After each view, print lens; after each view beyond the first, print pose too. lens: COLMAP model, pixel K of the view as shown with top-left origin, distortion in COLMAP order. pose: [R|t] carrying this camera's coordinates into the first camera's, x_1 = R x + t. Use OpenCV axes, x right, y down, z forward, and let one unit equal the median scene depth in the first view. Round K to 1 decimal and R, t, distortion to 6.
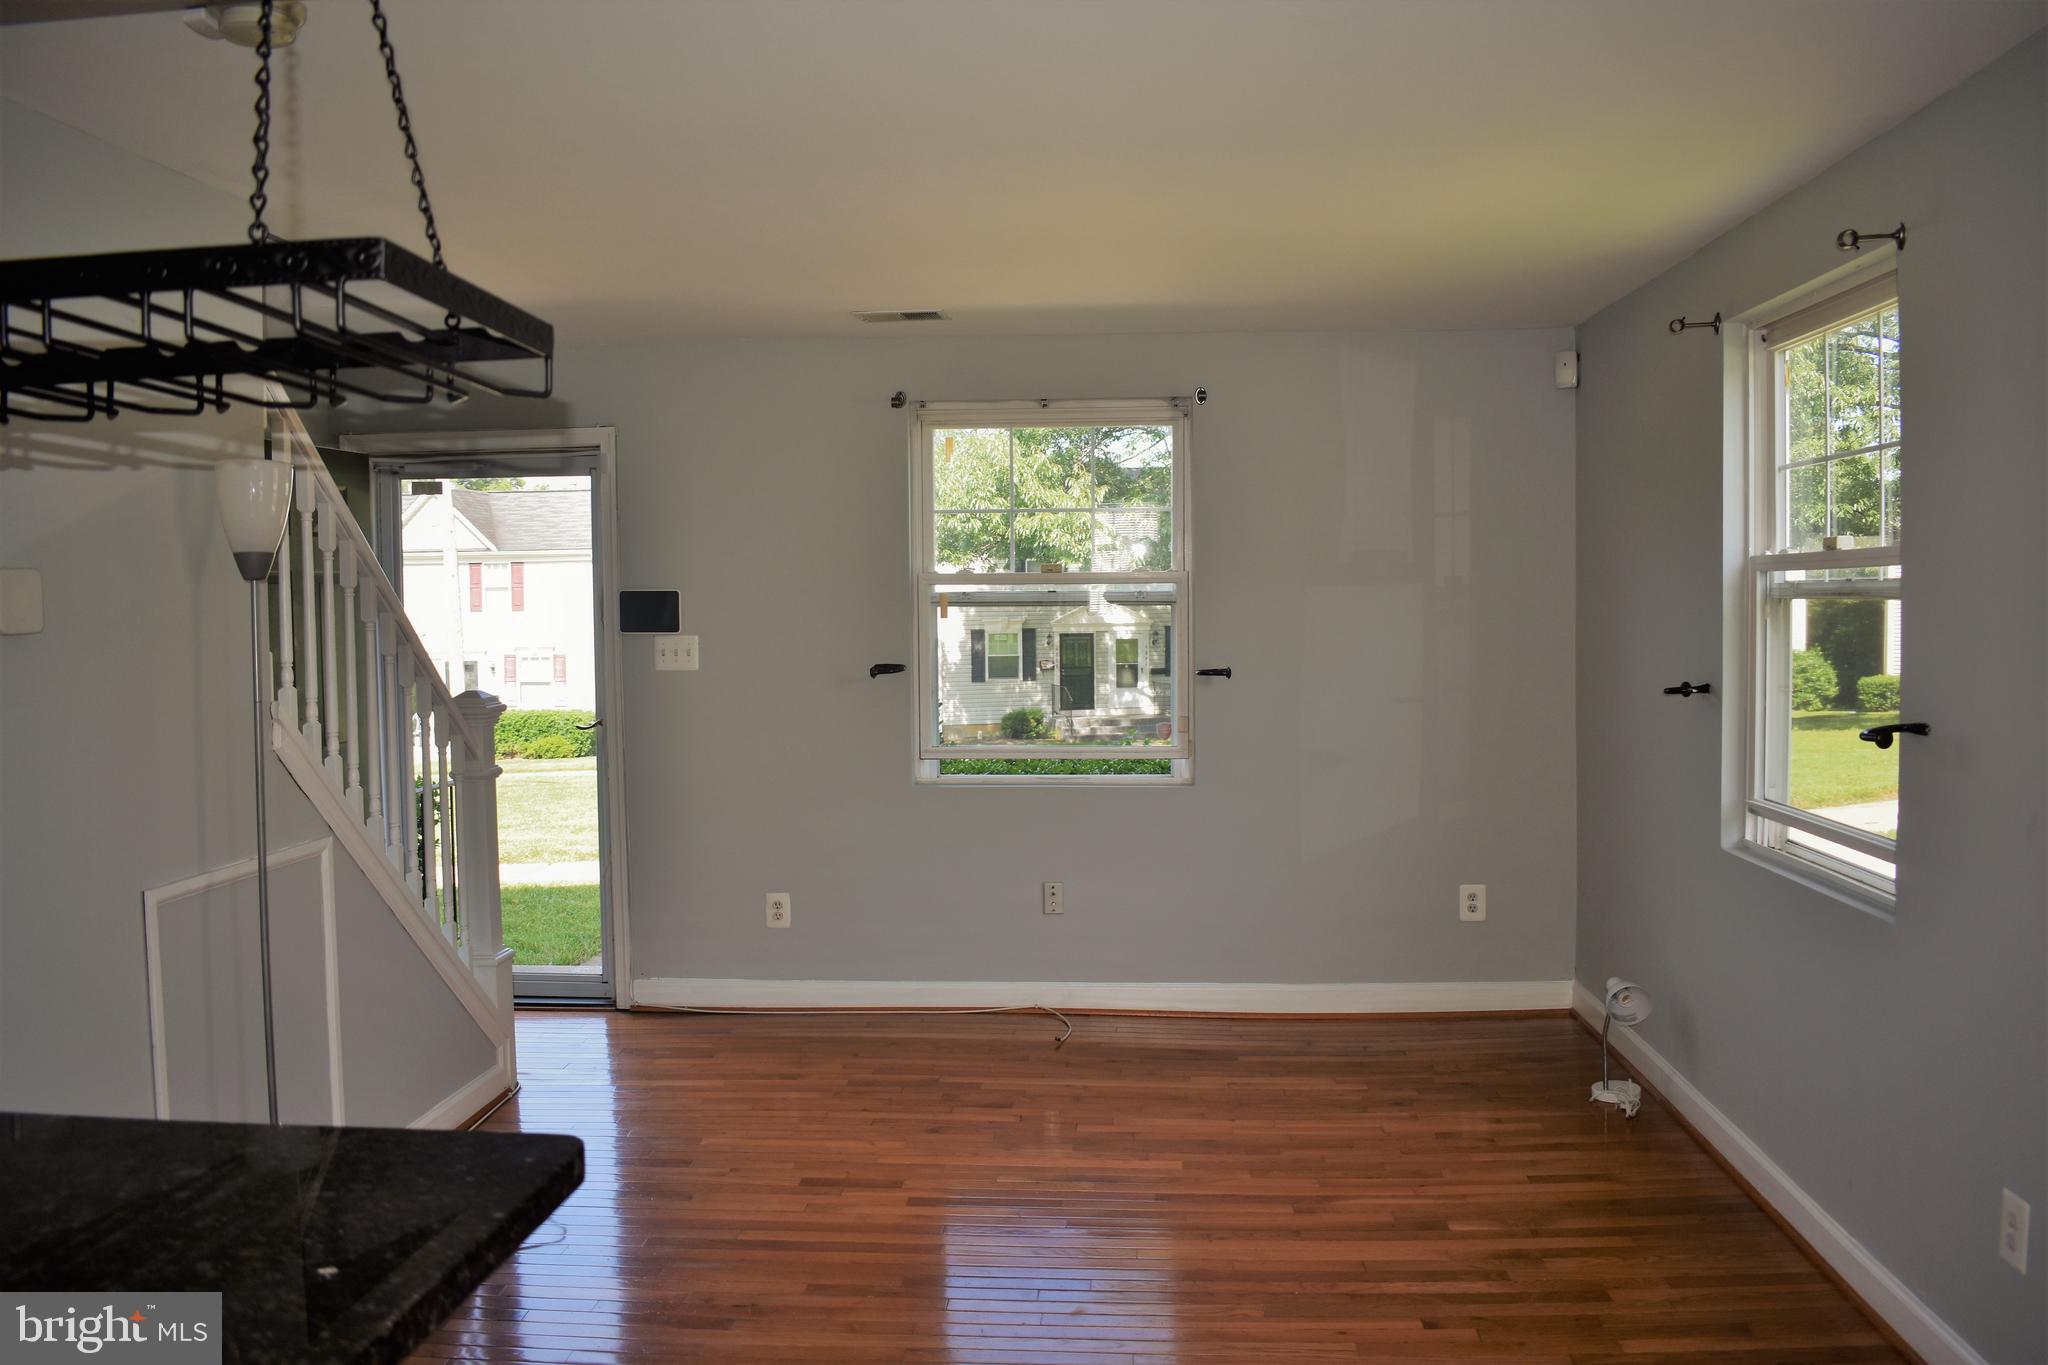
lens RADIAL K [[1608.8, 0, 1018.7], [0, 1608.8, 681.1], [0, 0, 1]] dist [-0.086057, 0.010139]
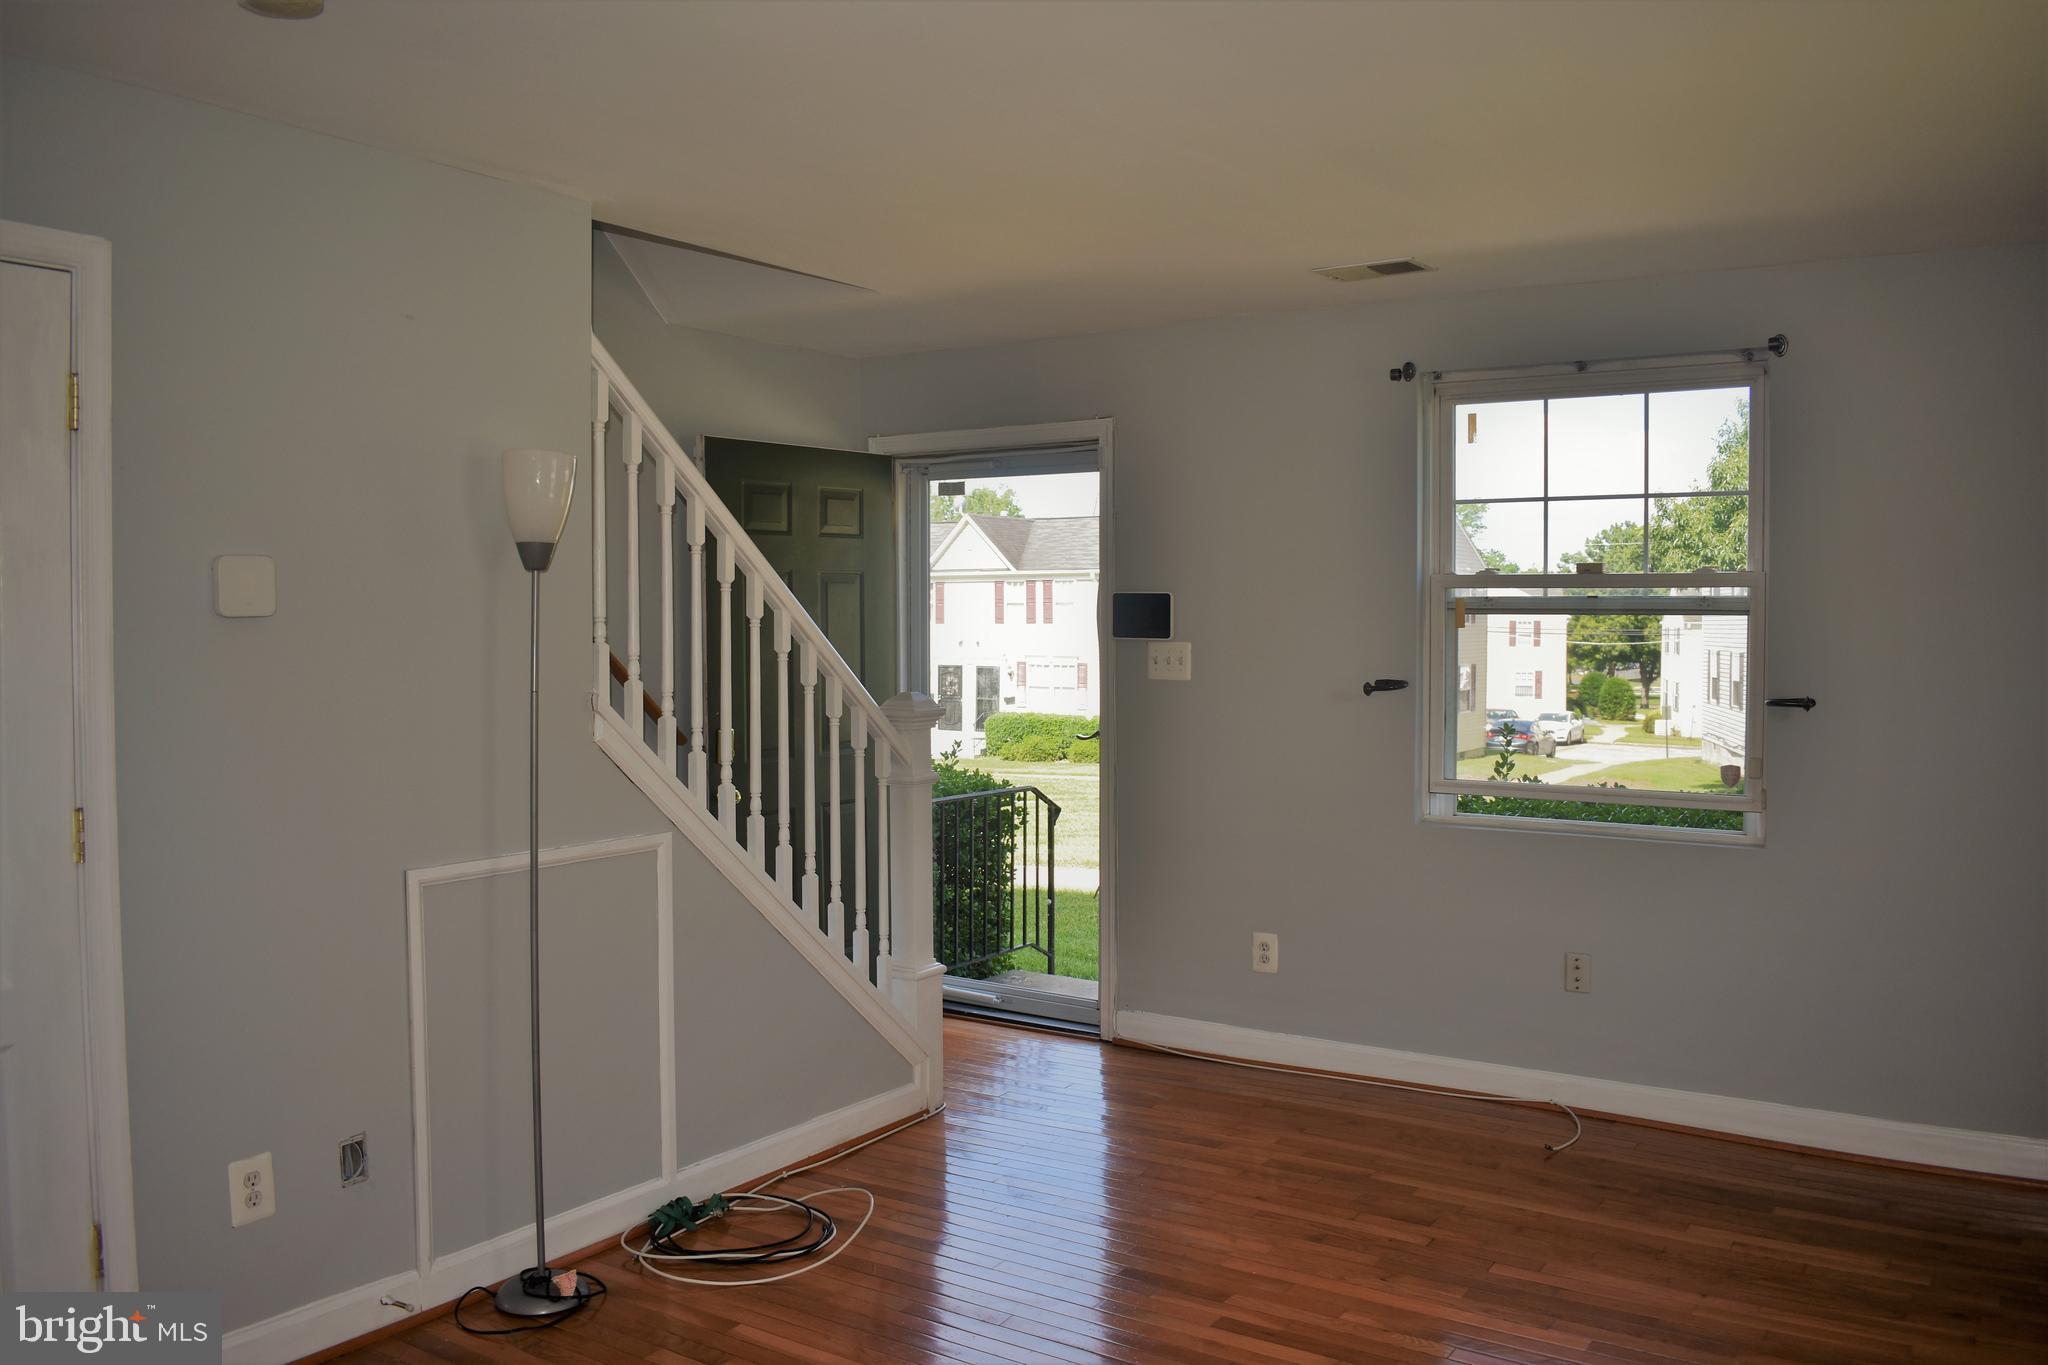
lens RADIAL K [[1608.8, 0, 1017.6], [0, 1608.8, 683.1], [0, 0, 1]] dist [-0.086057, 0.010139]
pose [[0.872243, 0.030578, -0.488116, 0.173230], [-0.035306, 0.999376, -0.000486, -0.001529], [0.487797, 0.017657, 0.872778, 0.165299]]
